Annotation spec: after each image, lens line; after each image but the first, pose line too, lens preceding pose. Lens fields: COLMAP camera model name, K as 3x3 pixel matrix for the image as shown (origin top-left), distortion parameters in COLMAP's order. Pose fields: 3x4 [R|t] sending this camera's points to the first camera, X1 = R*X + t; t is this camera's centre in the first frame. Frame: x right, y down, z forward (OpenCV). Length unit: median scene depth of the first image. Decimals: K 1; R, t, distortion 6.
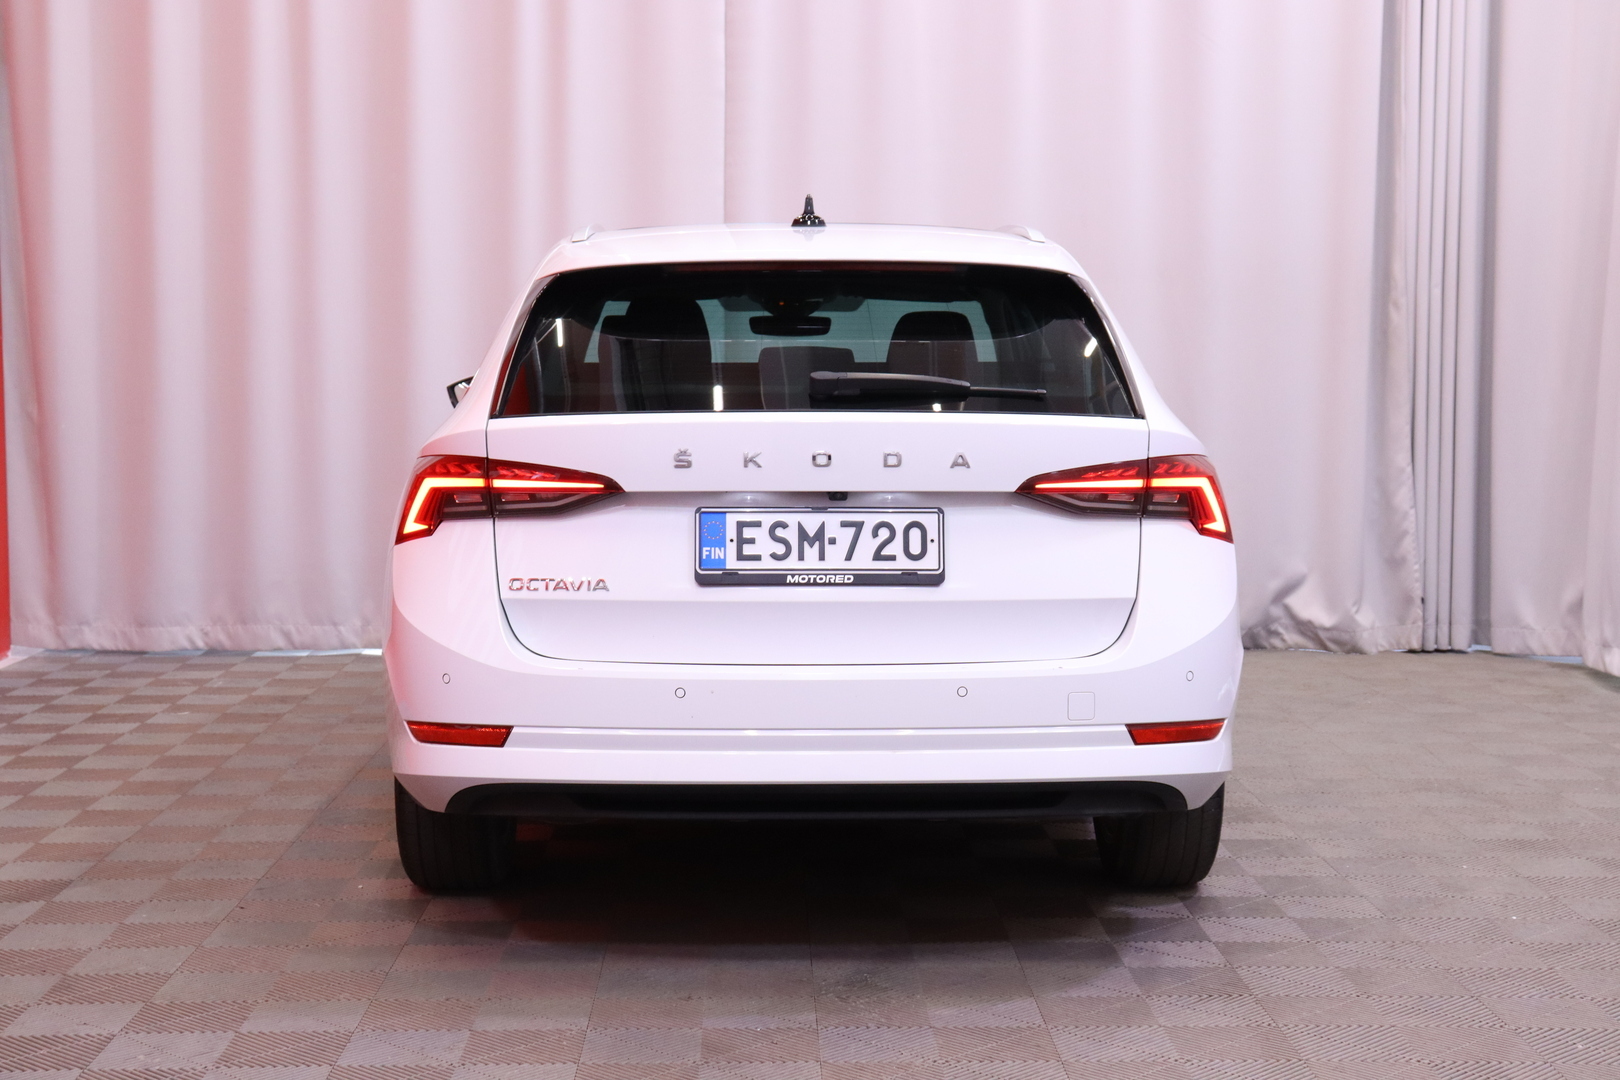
lens RADIAL K [[2477.9, 0, 796.0], [0, 2477.9, 535.3], [0, 0, 1]] dist [0.097378, 0.000000]
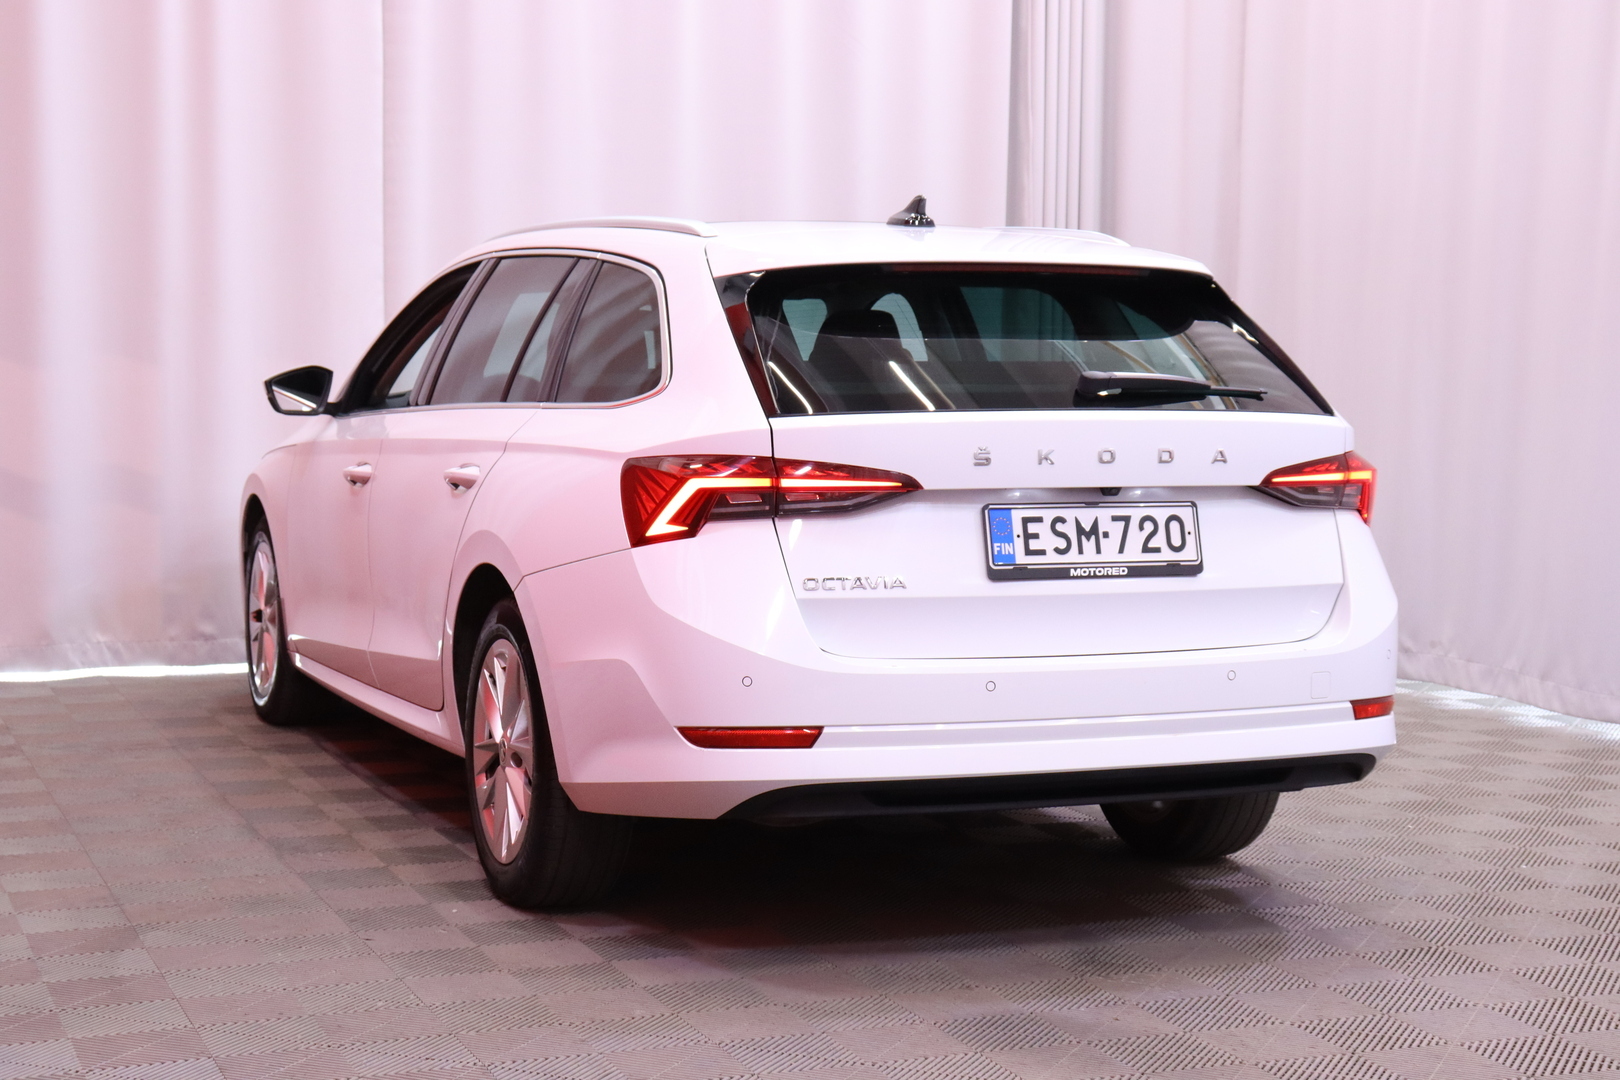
lens RADIAL K [[2721.9, 0, 809.5], [0, 2721.9, 533.0], [0, 0, 1]] dist [-0.018154, 0.000000]
pose [[0.933958, -0.017389, 0.356960, -0.505192], [0.018824, 0.999823, -0.000545, -0.000171], [-0.356887, 0.007228, 0.934120, -0.019779]]
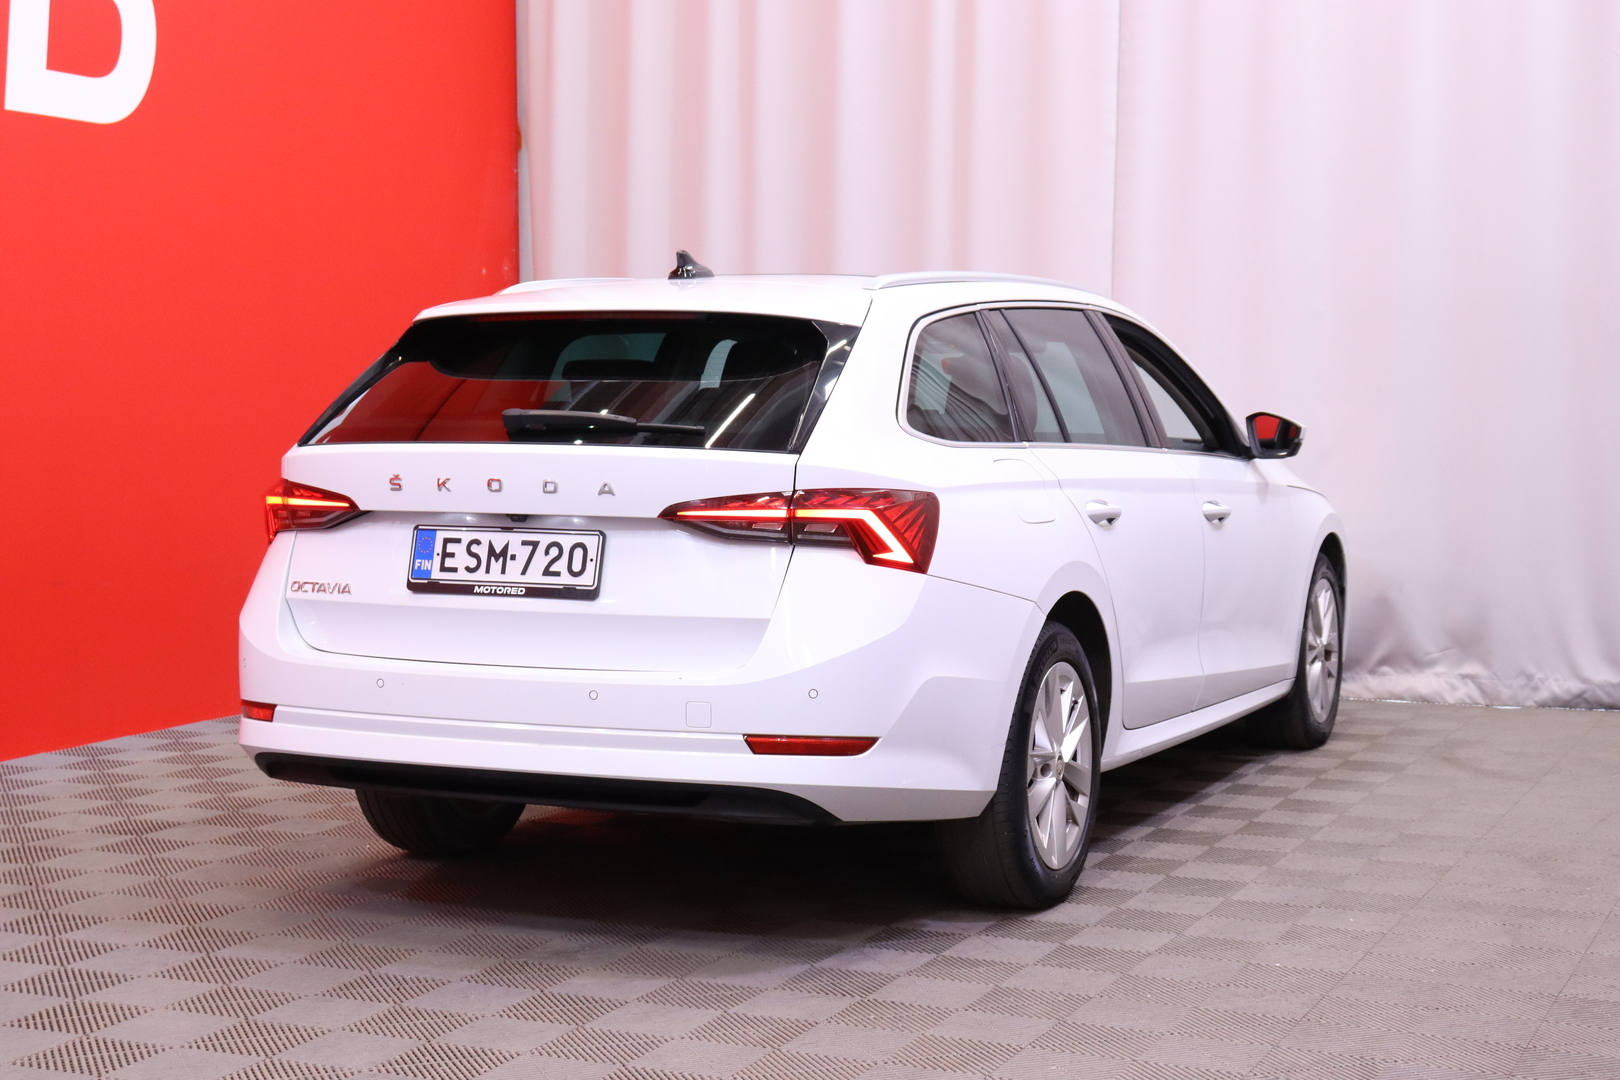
lens RADIAL K [[2477.9, 0, 760.7], [0, 2477.9, 573.9], [0, 0, 1]] dist [0.097378, 0.000000]
pose [[0.896604, 0.032996, -0.441602, 0.613800], [-0.033622, 0.999414, 0.006409, -0.001184], [0.441555, 0.009101, 0.897188, 0.032731]]
